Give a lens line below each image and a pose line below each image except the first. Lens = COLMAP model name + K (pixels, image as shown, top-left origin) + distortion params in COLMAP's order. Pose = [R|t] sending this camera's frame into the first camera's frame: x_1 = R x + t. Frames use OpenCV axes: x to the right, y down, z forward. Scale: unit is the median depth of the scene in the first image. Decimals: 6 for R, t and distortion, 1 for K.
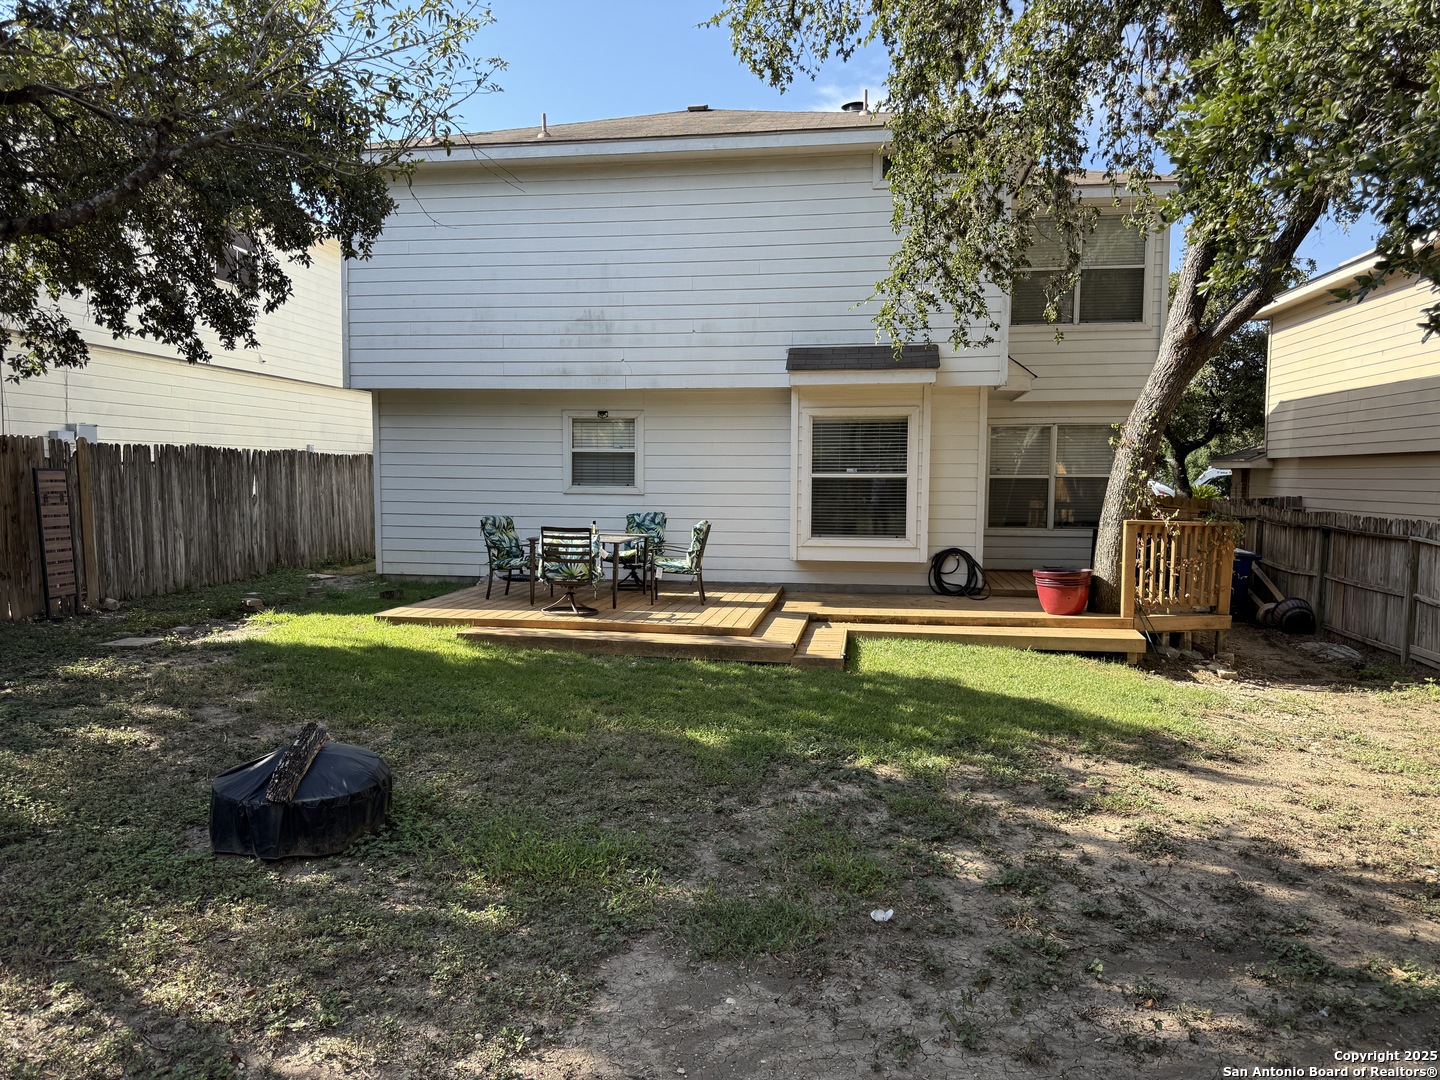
lens RADIAL K [[995.7, 0, 720.2], [0, 995.7, 539.4], [0, 0, 1]] dist [0.055892, -0.003312]
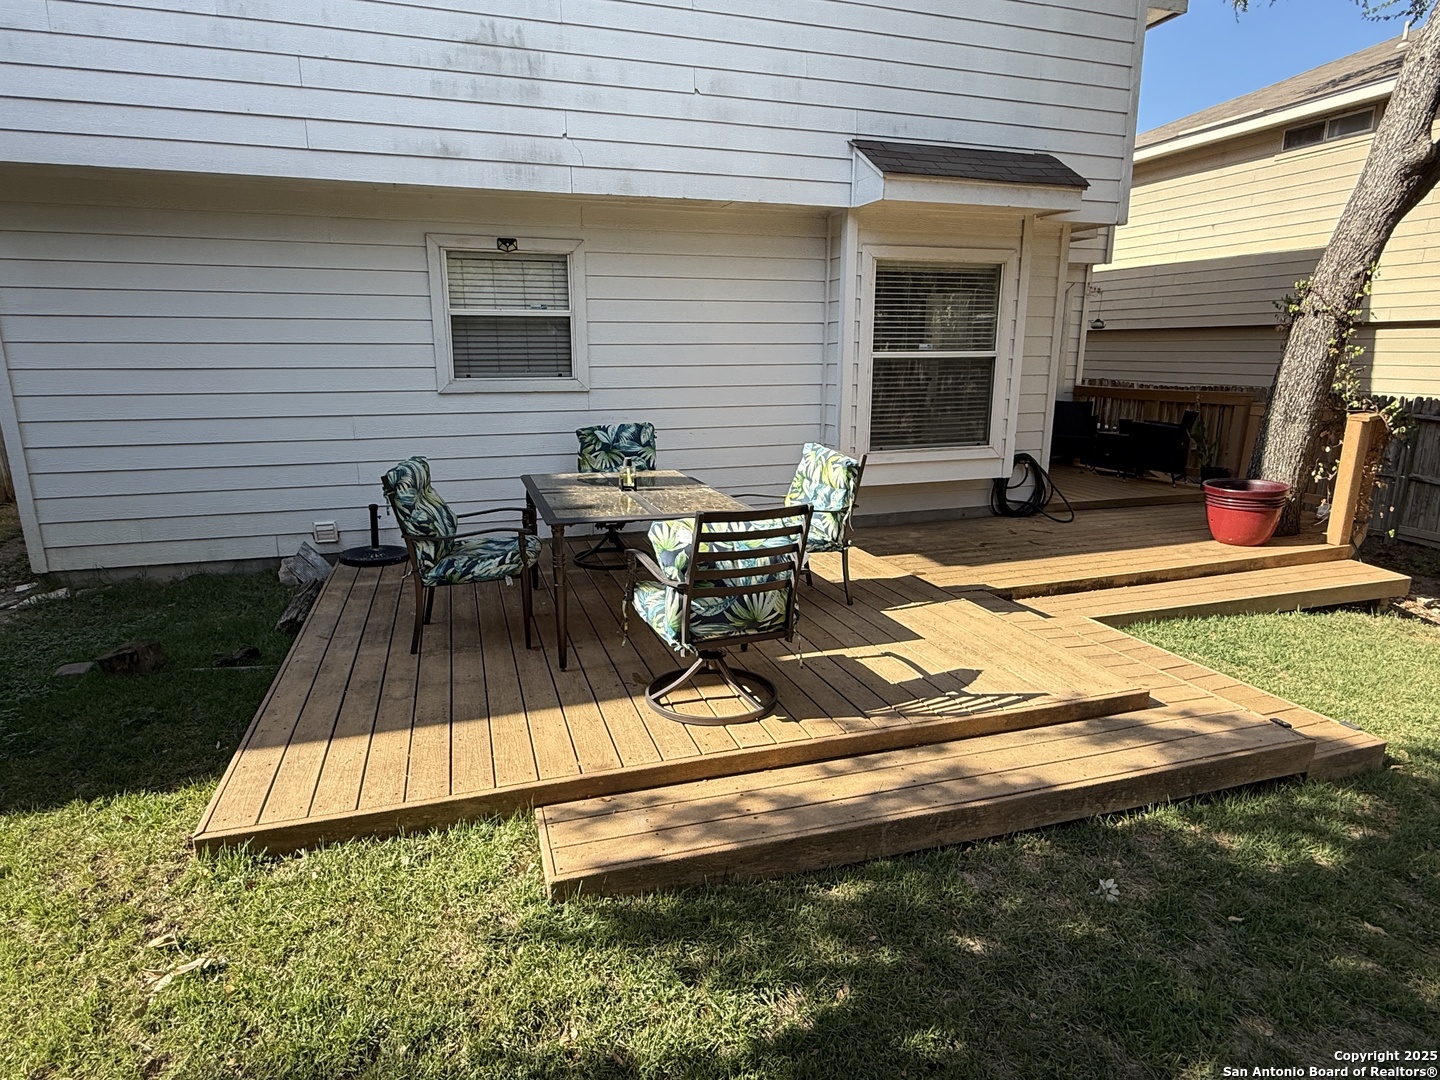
lens RADIAL K [[806.9, 0, 722.0], [0, 806.9, 532.7], [0, 0, 1]] dist [-0.004763, 0.001836]
pose [[0.896571, -0.107289, 0.429709, -0.227353], [0.035983, 0.984654, 0.170769, -0.042991], [-0.441436, -0.137644, 0.886673, 0.555466]]
